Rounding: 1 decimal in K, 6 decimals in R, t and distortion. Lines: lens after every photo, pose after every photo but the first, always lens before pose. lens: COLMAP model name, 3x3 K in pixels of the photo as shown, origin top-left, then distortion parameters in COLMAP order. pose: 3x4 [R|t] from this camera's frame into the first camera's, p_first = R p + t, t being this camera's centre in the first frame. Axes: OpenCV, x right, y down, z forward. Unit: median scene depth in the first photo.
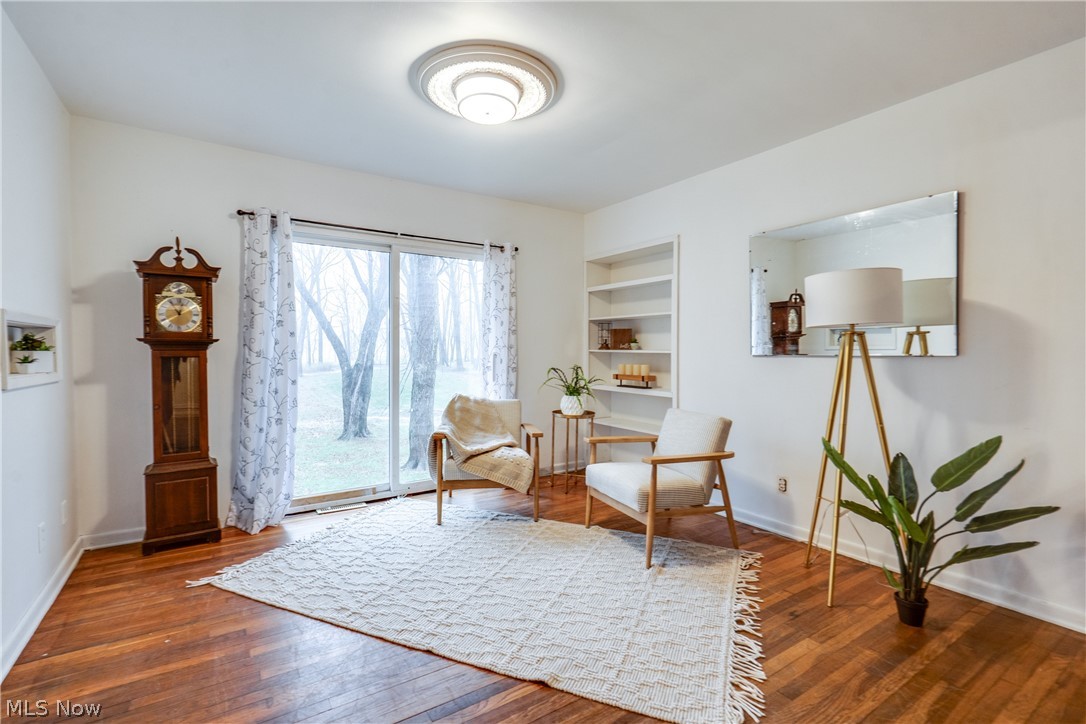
lens RADIAL K [[495.9, 0, 542.1], [0, 495.9, 357.9], [0, 0, 1]] dist [-0.006747, 0.002128]
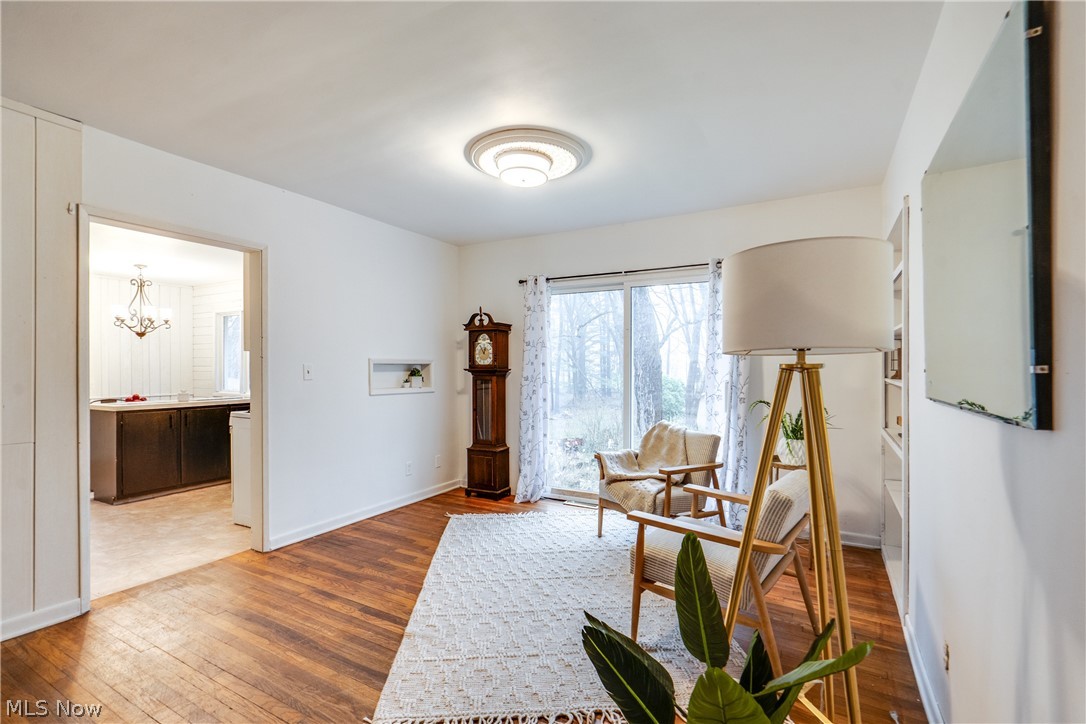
lens RADIAL K [[499.4, 0, 527.0], [0, 499.4, 367.9], [0, 0, 1]] dist [-0.007672, 0.002978]
pose [[0.437875, -0.000562, -0.899036, 0.802264], [-0.012715, 0.999896, -0.006818, -0.032280], [0.898946, 0.014417, 0.437822, 0.410474]]
